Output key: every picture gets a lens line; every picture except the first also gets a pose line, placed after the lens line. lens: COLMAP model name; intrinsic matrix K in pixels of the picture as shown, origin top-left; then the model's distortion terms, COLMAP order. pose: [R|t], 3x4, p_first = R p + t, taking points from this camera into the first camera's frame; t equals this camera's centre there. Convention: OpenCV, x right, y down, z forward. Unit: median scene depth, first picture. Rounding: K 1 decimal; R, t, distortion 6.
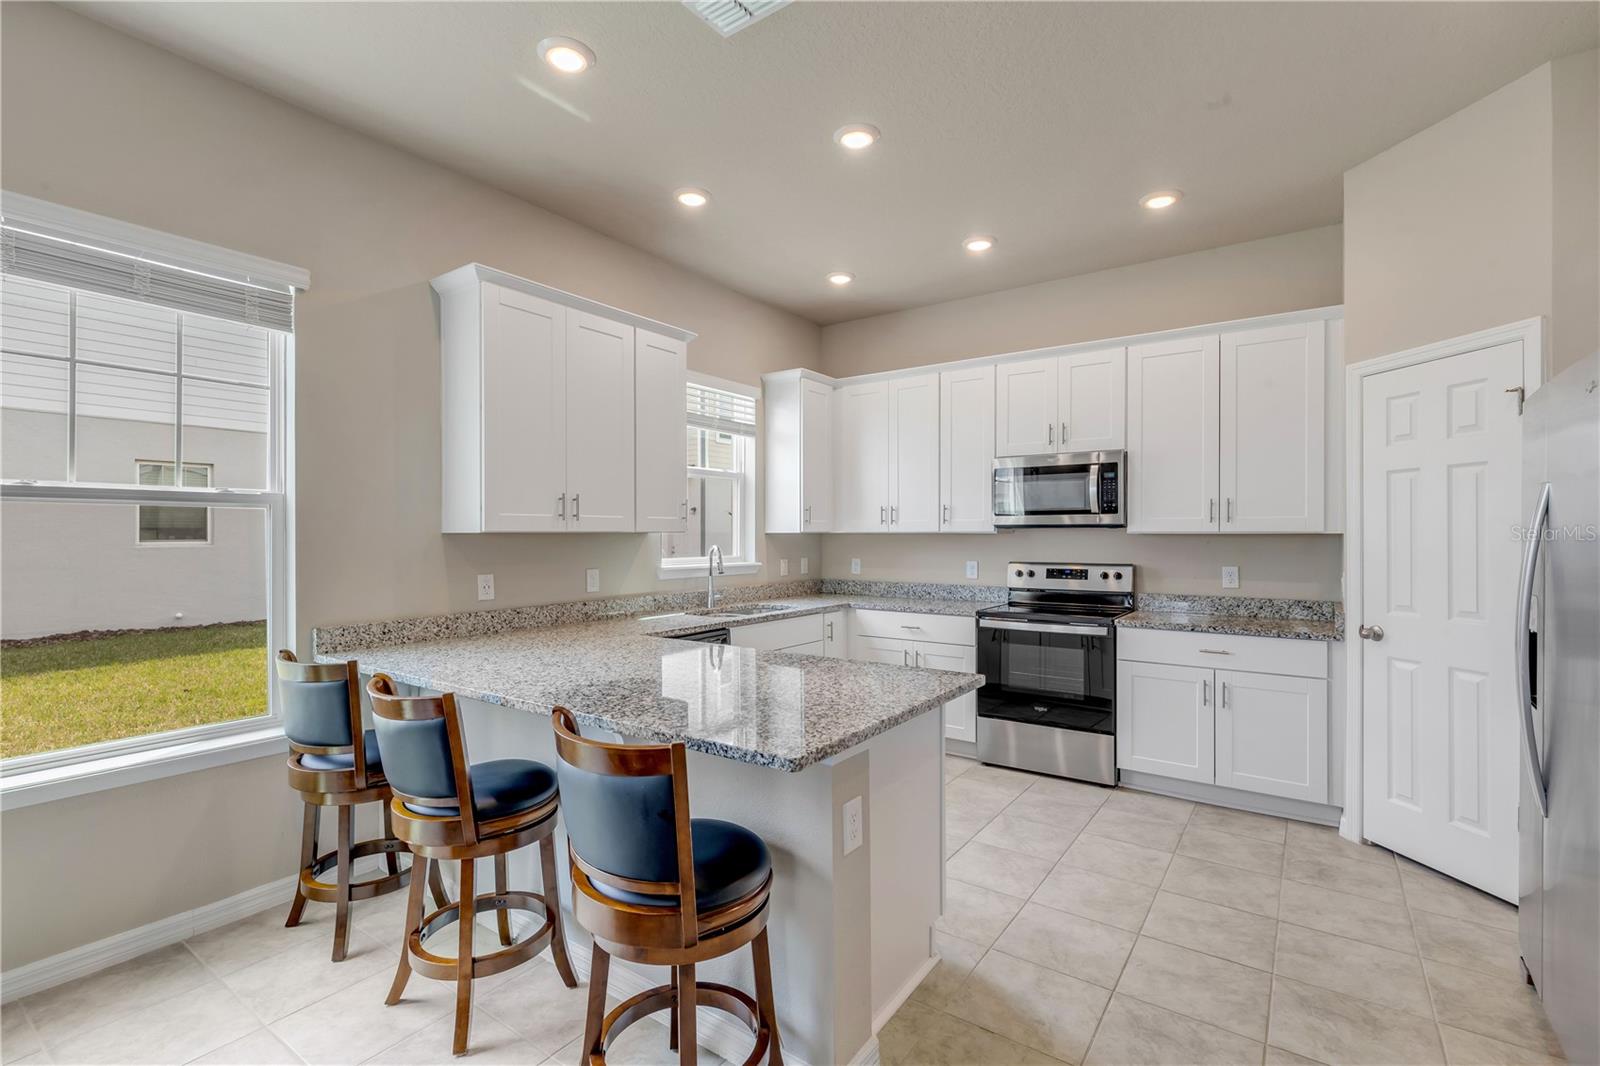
lens RADIAL K [[726.2, 0, 808.3], [0, 726.2, 532.6], [0, 0, 1]] dist [-0.002374, -0.001926]
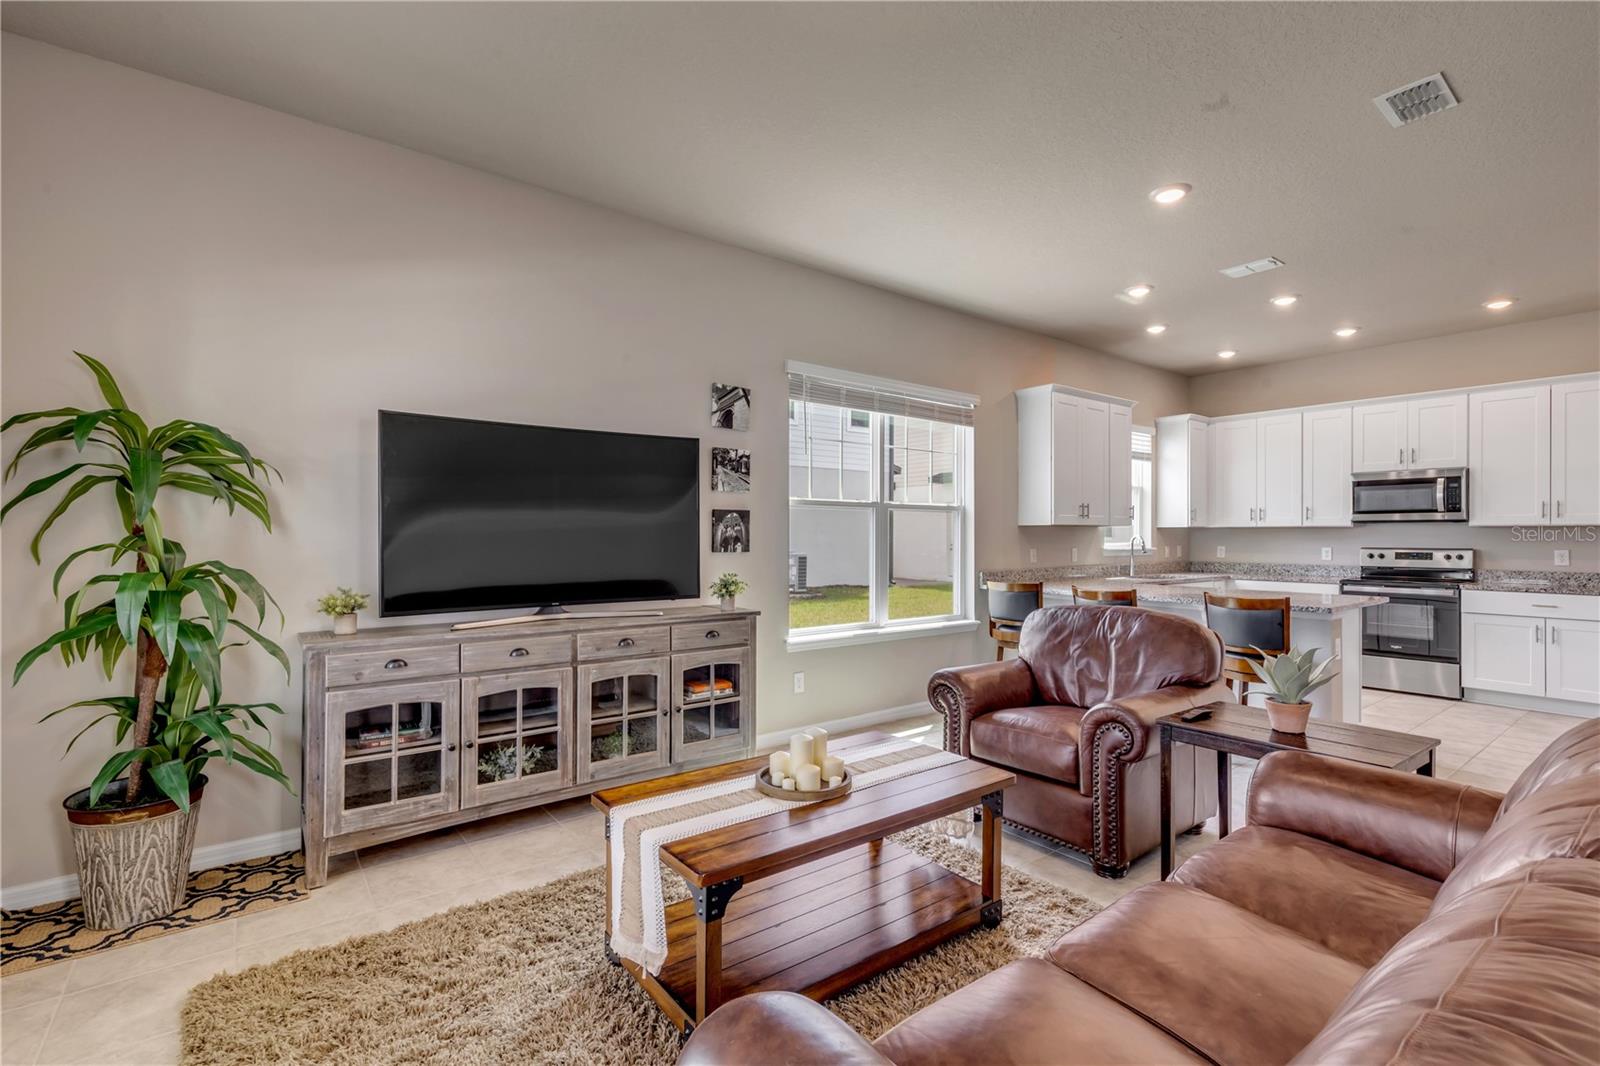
lens RADIAL K [[726.2, 0, 789.6], [0, 726.2, 532.3], [0, 0, 1]] dist [-0.002374, -0.001926]
pose [[0.951573, -0.000297, -0.307421, -0.371825], [-0.000435, 0.999997, -0.002313, 0.016580], [0.307421, 0.002335, 0.951571, -0.718979]]
